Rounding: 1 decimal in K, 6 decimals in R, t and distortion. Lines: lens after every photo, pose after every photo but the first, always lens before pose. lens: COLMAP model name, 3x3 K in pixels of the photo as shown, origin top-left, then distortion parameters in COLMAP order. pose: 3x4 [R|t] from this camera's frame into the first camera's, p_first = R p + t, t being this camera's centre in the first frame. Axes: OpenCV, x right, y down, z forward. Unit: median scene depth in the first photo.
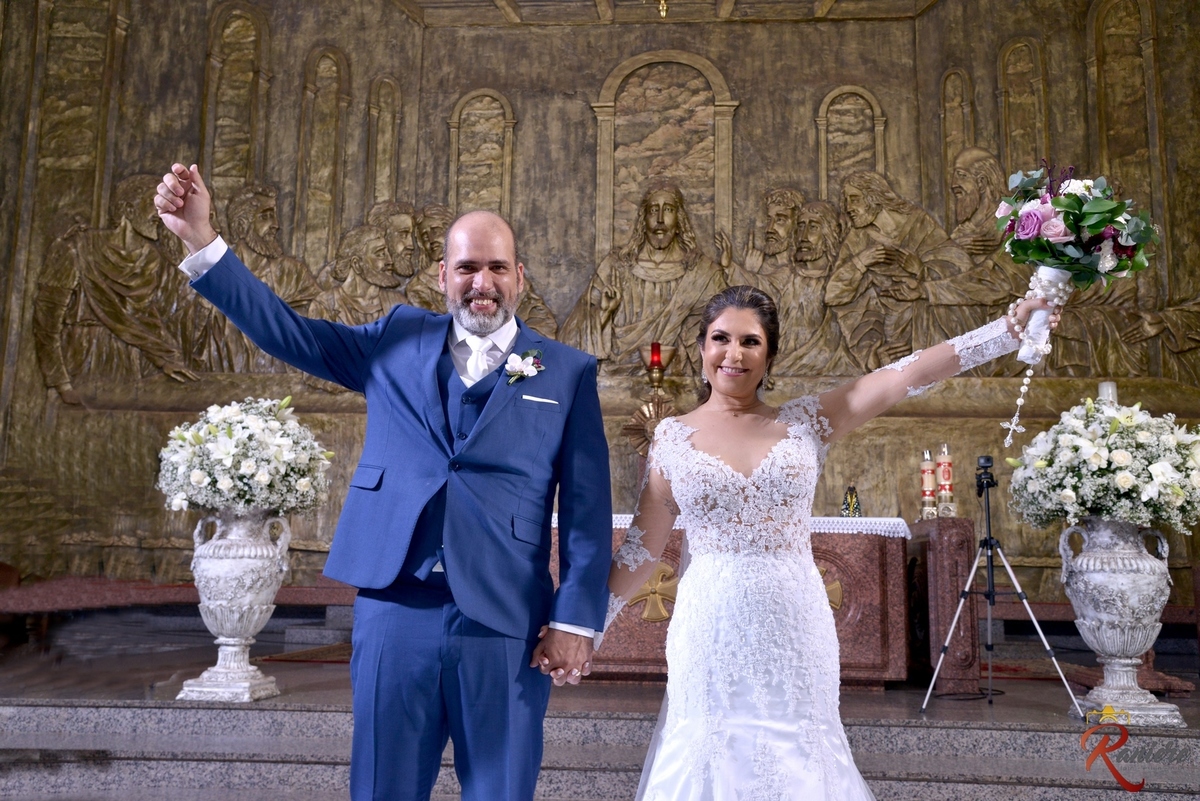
lens RADIAL K [[1084.0, 0, 600.0], [0, 1084.0, 400.5], [0, 0, 1]] dist [0.002855, -0.000033]
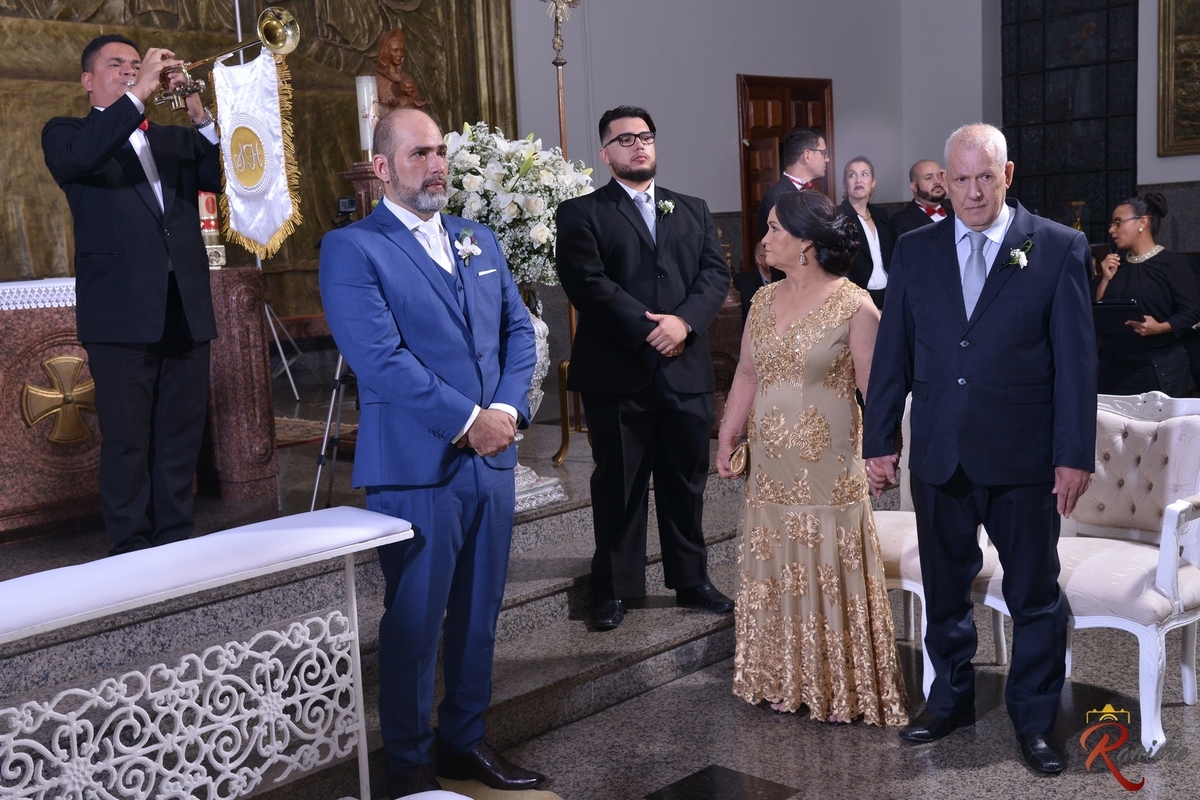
lens RADIAL K [[1396.3, 0, 600.0], [0, 1396.3, 400.0], [0, 0, 1]] dist [0.015481, 0.052815]
pose [[0.625408, -0.147957, 0.766142, -0.191737], [-0.071285, 0.966919, 0.244922, -0.040346], [-0.777035, -0.207791, 0.594172, 0.175342]]
